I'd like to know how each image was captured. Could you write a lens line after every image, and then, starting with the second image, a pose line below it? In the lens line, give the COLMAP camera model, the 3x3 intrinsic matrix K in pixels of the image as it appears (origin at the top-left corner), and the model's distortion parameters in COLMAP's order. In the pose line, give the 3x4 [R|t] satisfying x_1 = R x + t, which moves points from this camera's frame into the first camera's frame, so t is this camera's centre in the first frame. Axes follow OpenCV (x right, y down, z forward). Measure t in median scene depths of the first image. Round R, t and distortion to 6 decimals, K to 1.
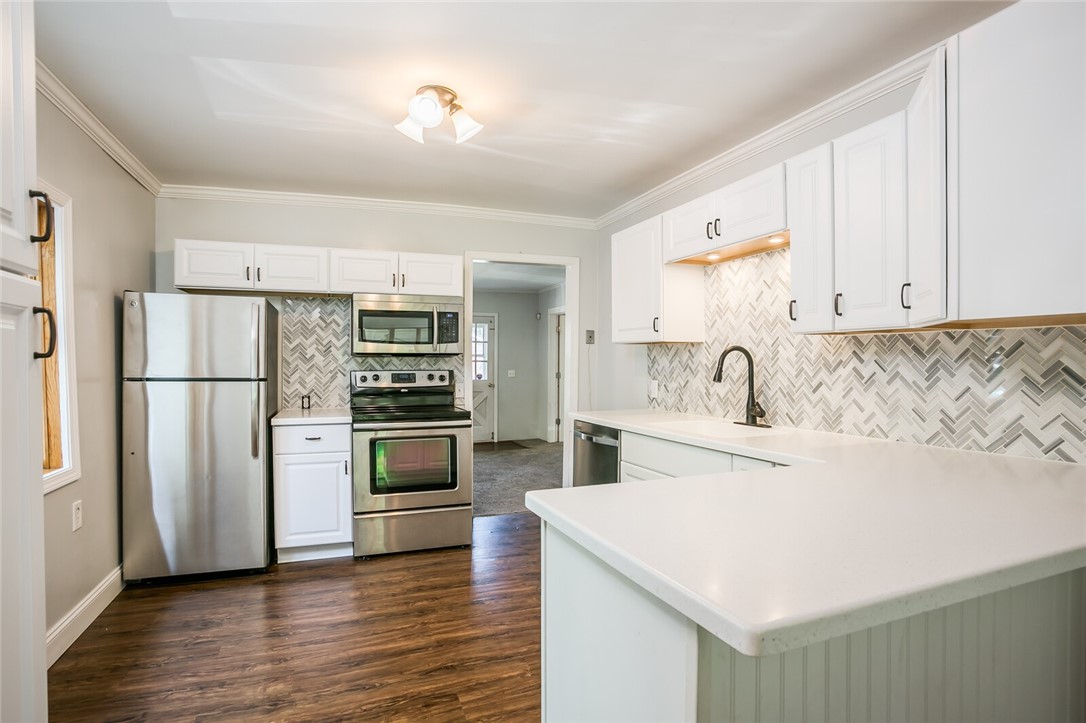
lens RADIAL K [[553.4, 0, 546.9], [0, 553.4, 371.0], [0, 0, 1]] dist [-0.074618, 0.038824]
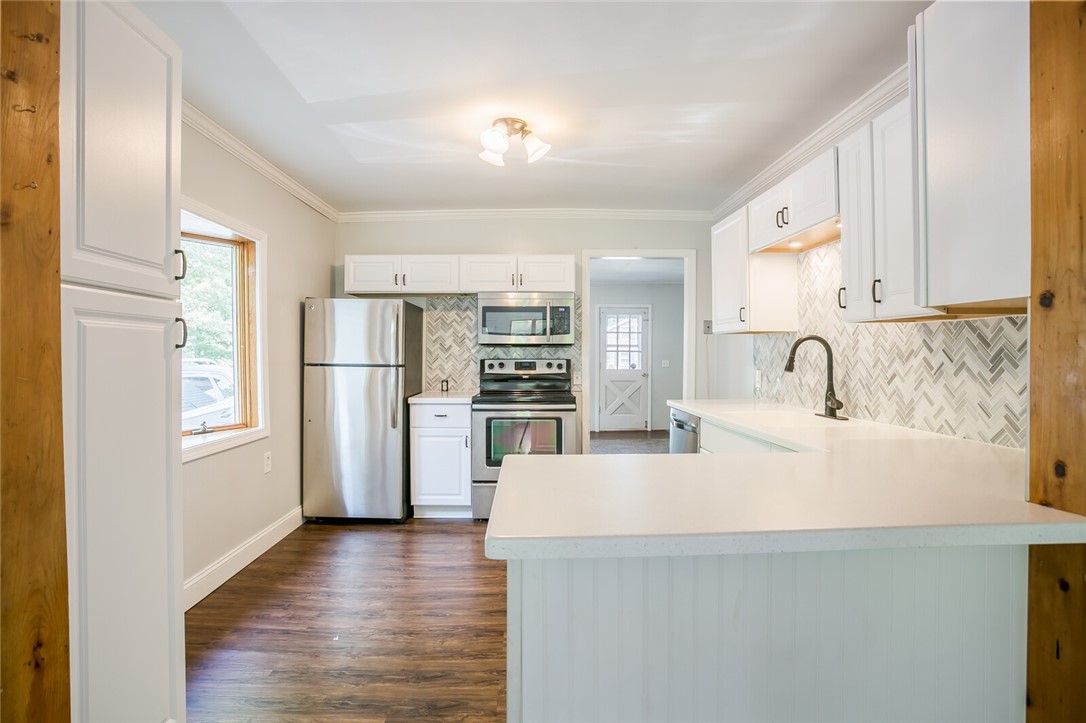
lens RADIAL K [[553.0, 0, 545.6], [0, 553.0, 353.1], [0, 0, 1]] dist [-0.074063, 0.037357]
pose [[0.940976, 0.001375, -0.338470, 0.188393], [-0.006428, 0.999884, -0.013810, 0.002168], [0.338411, 0.015171, 0.940876, -0.056294]]
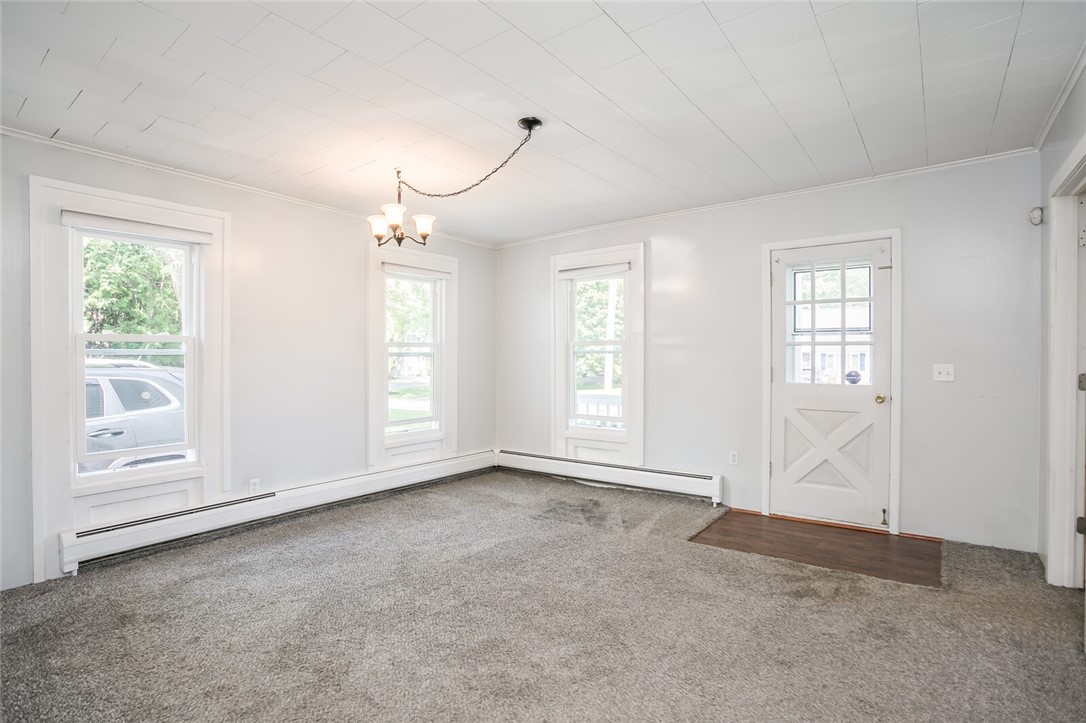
lens RADIAL K [[524.6, 0, 553.6], [0, 524.6, 358.5], [0, 0, 1]] dist [-0.066422, 0.028292]
pose [[0.532629, -0.000113, -0.846349, 0.261422], [-0.011779, 0.999902, -0.007546, 0.001774], [0.846267, 0.013989, 0.532576, 1.506413]]
